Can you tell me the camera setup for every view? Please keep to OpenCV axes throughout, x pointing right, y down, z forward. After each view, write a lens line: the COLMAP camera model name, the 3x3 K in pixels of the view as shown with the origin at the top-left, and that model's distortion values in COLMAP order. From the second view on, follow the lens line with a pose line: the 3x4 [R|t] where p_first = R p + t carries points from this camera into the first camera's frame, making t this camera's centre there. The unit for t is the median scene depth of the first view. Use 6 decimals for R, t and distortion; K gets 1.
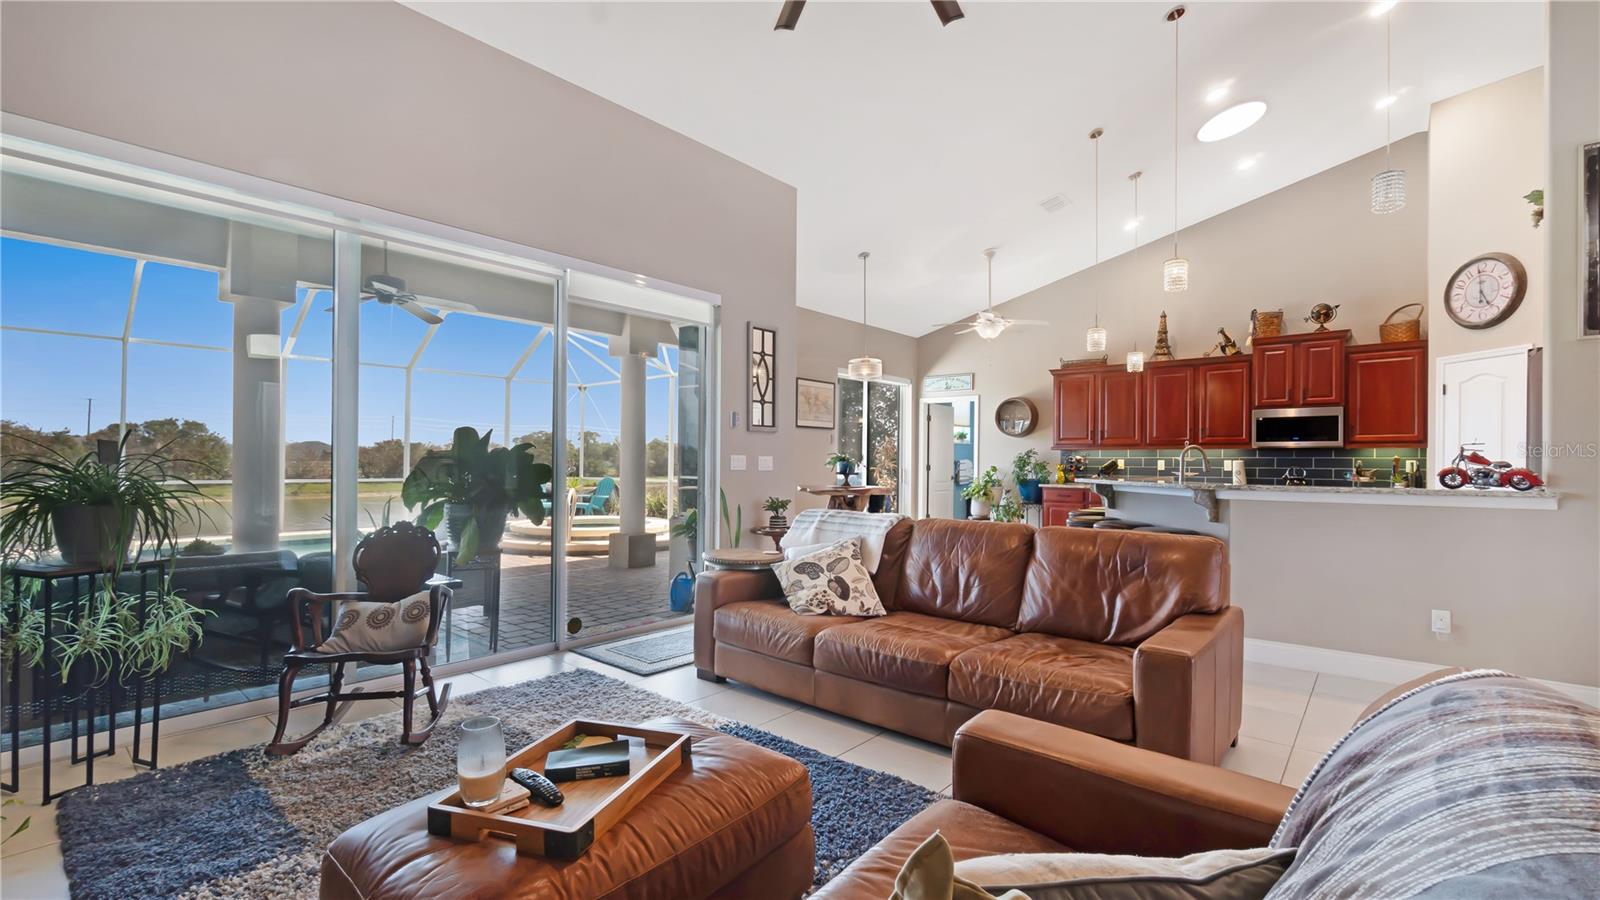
lens RADIAL K [[690.3, 0, 794.8], [0, 690.3, 460.7], [0, 0, 1]] dist [-0.007631, -0.000216]
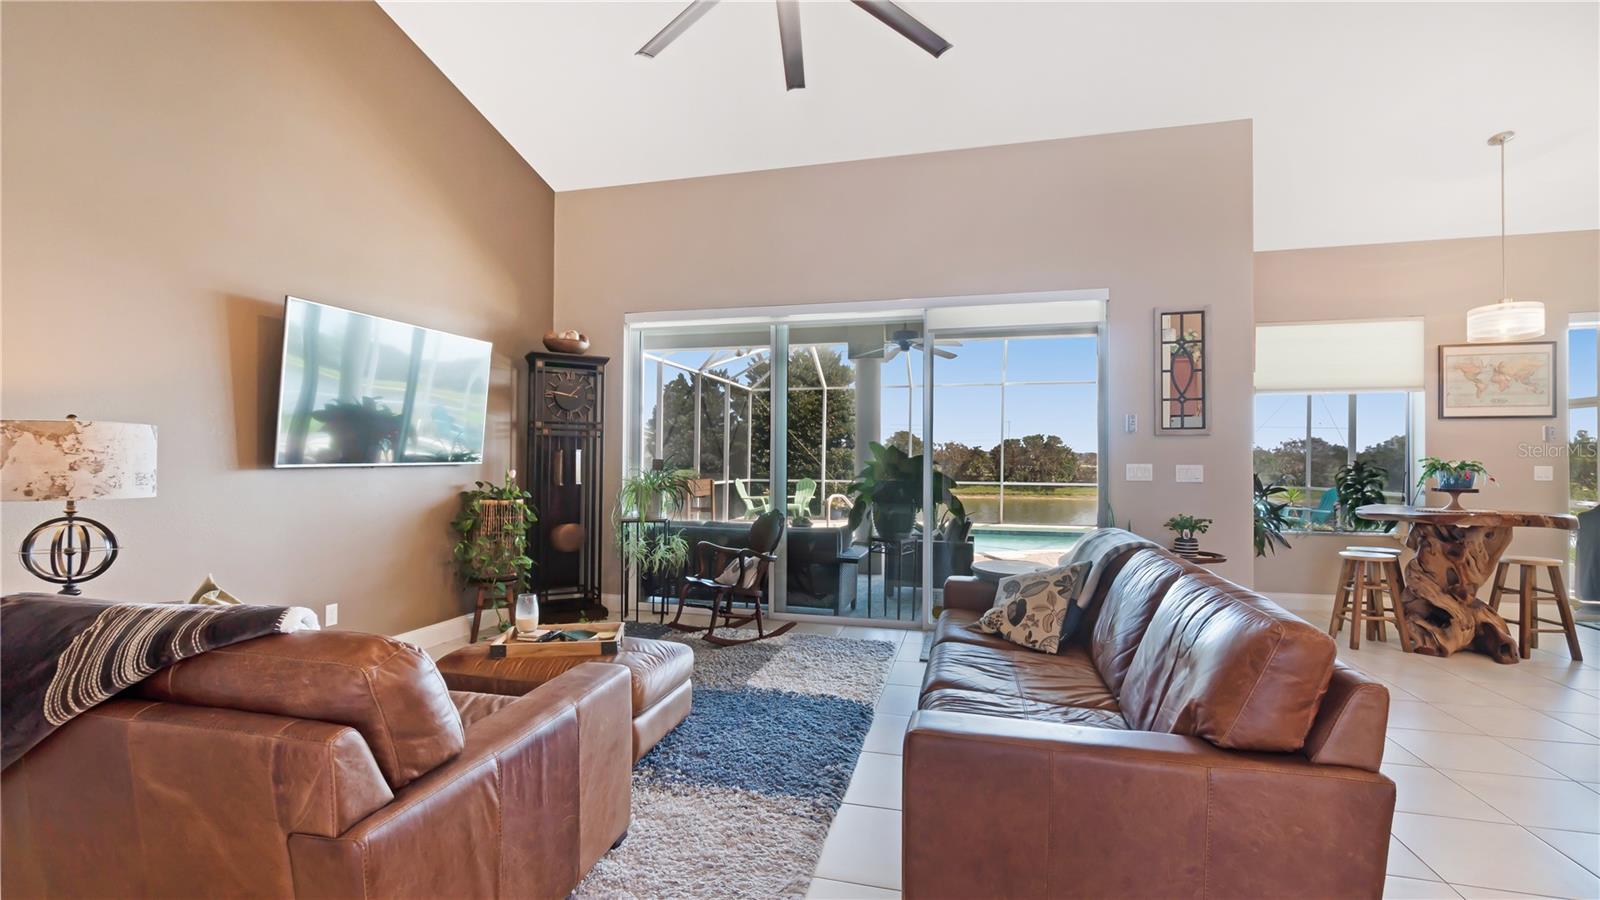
lens RADIAL K [[684.3, 0, 798.7], [0, 684.3, 455.0], [0, 0, 1]] dist [-0.001287, 0.000189]
pose [[0.440602, -0.014001, -0.897593, 0.386569], [0.000461, 0.999882, -0.015370, -0.004689], [0.897702, 0.006359, 0.440556, 0.175466]]
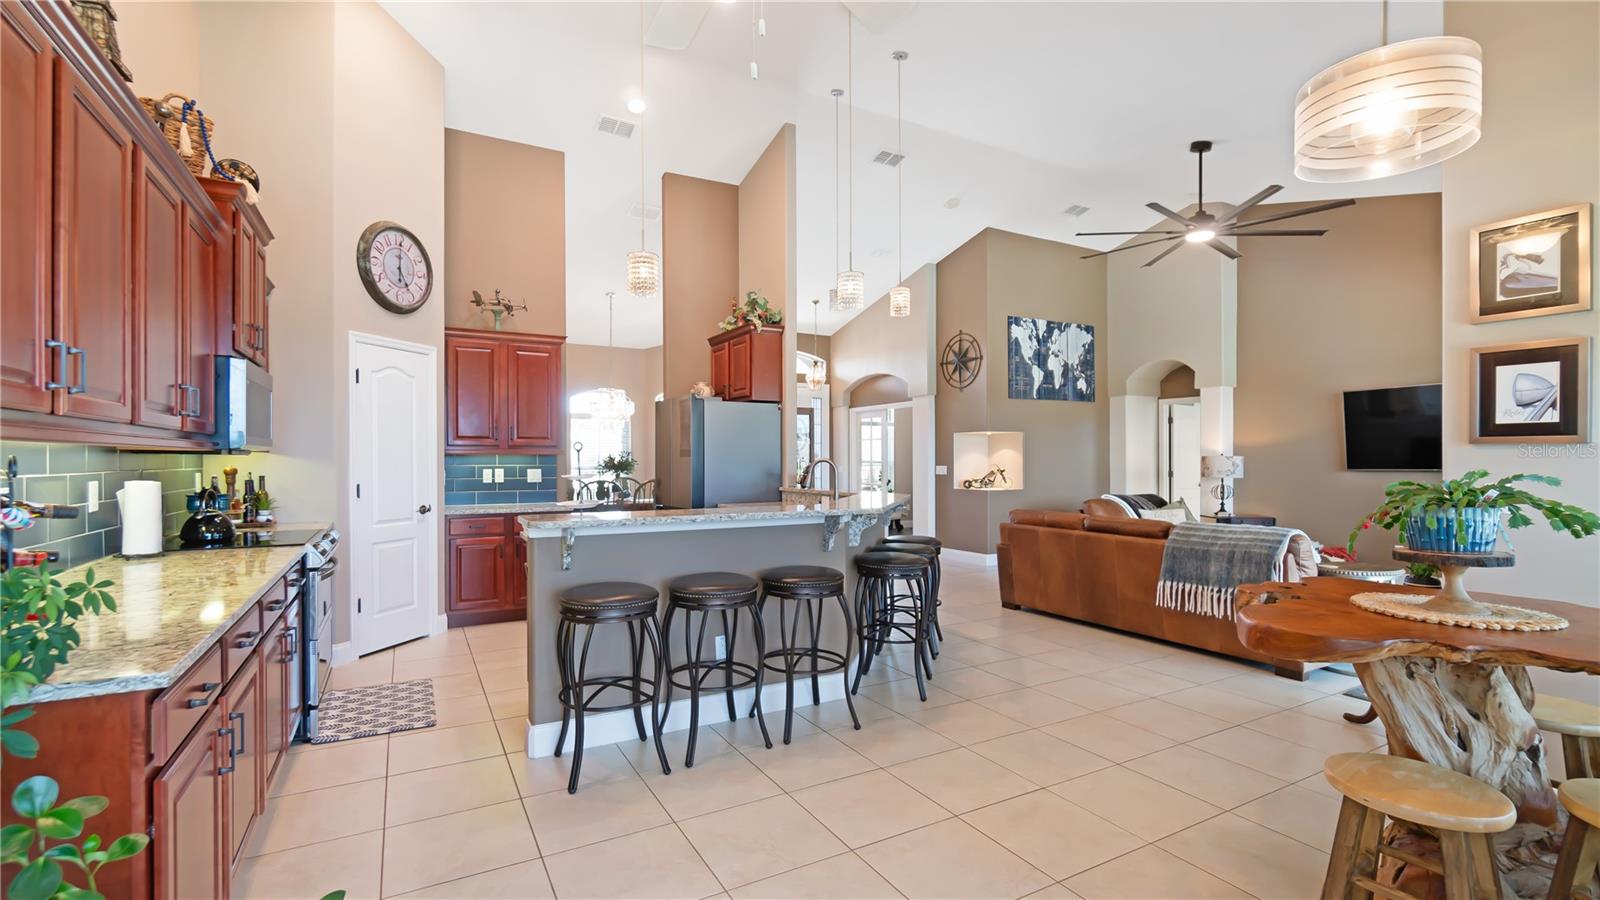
lens RADIAL K [[690.3, 0, 794.8], [0, 690.3, 460.7], [0, 0, 1]] dist [-0.007631, -0.000216]
pose [[-0.940785, -0.007062, 0.338931, 0.221335], [-0.006422, 0.999975, 0.003010, -0.015824], [-0.338944, 0.000655, -0.940806, 1.333696]]
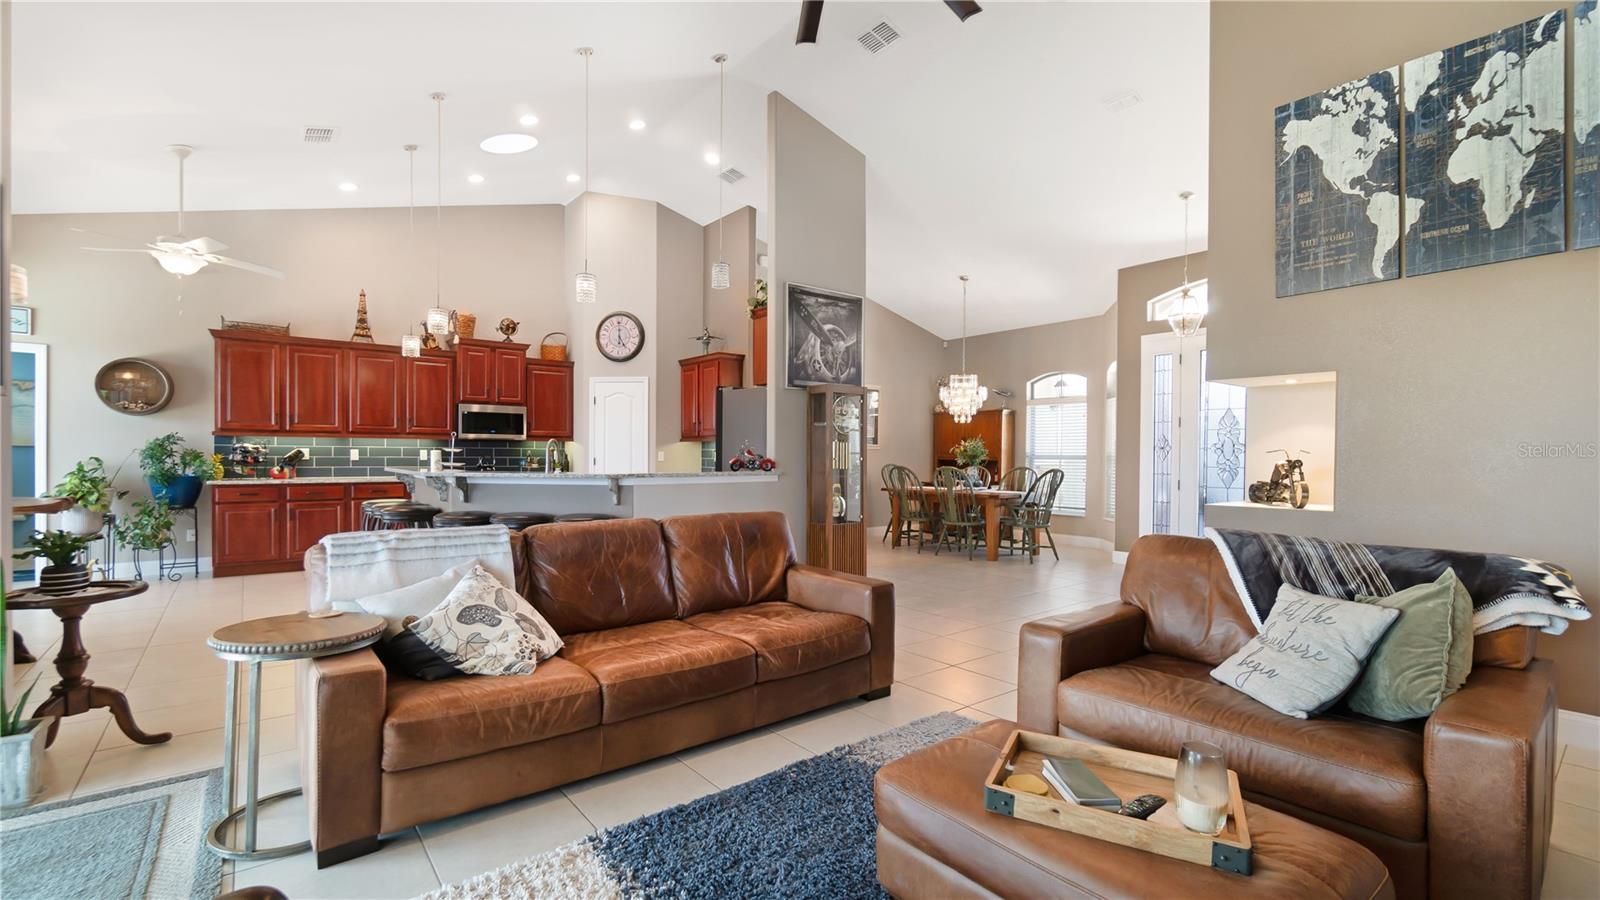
lens RADIAL K [[690.3, 0, 794.8], [0, 690.3, 460.7], [0, 0, 1]] dist [-0.007631, -0.000216]
pose [[0.179467, -0.014917, 0.983651, -0.319989], [-0.006830, 0.999842, 0.016409, -0.006051], [-0.983740, -0.009663, 0.179336, 0.298578]]
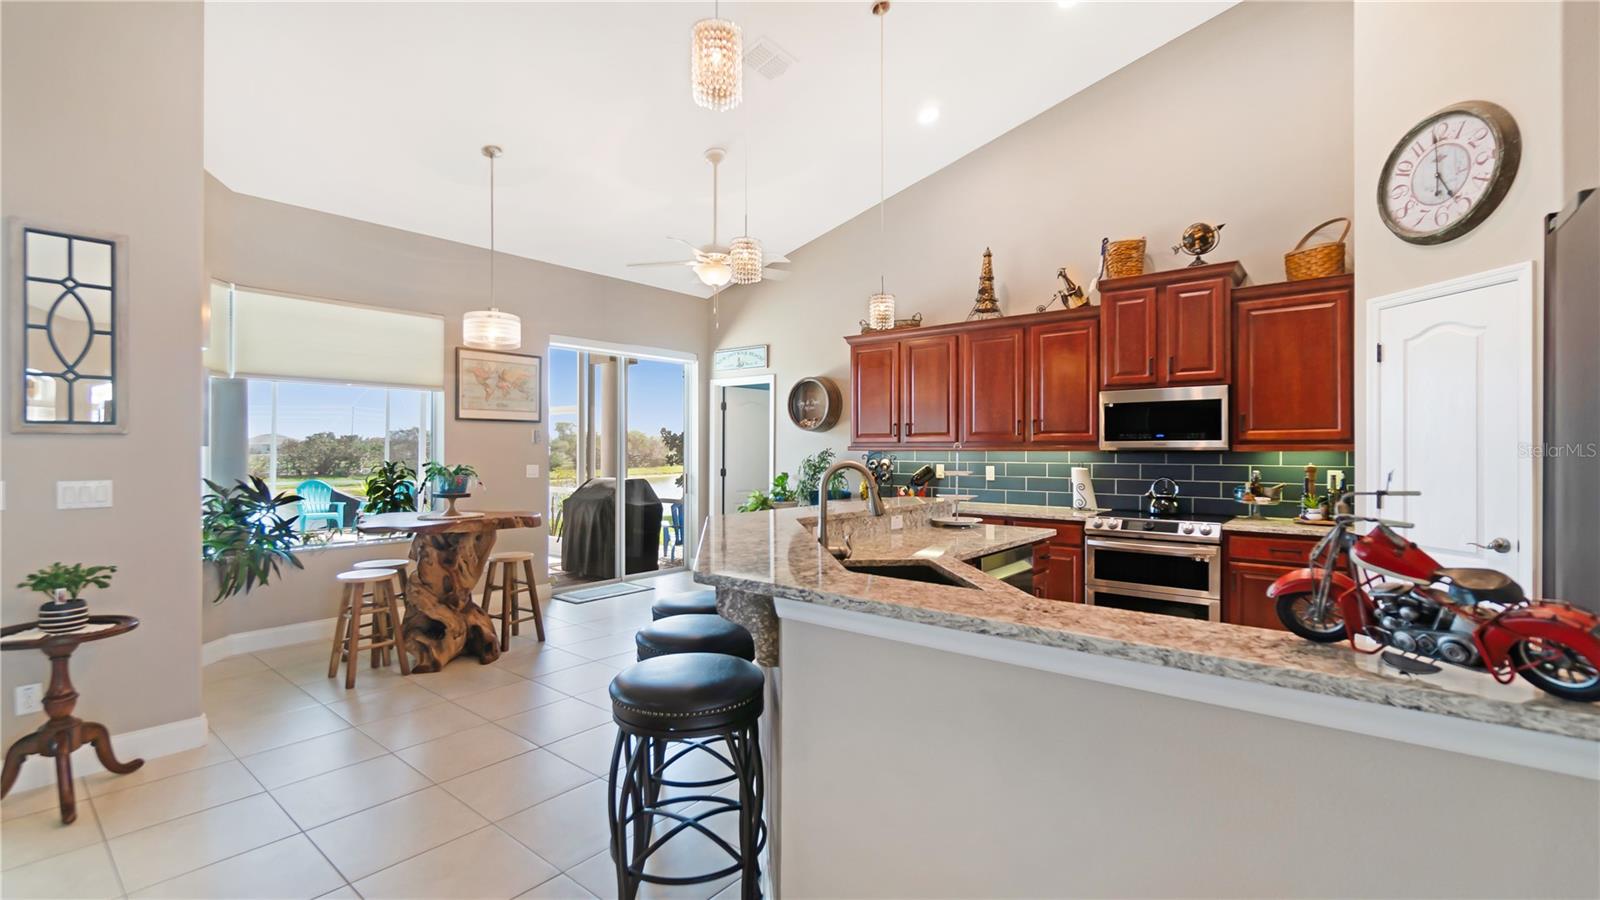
lens RADIAL K [[692.4, 0, 800.0], [0, 692.4, 450.0], [0, 0, 1]] dist [-0.010936, 0.000077]
pose [[0.999683, -0.005243, 0.024637, 0.385216], [0.005238, 0.999986, 0.000279, -0.021432], [-0.024638, -0.000150, 0.999696, 0.374868]]
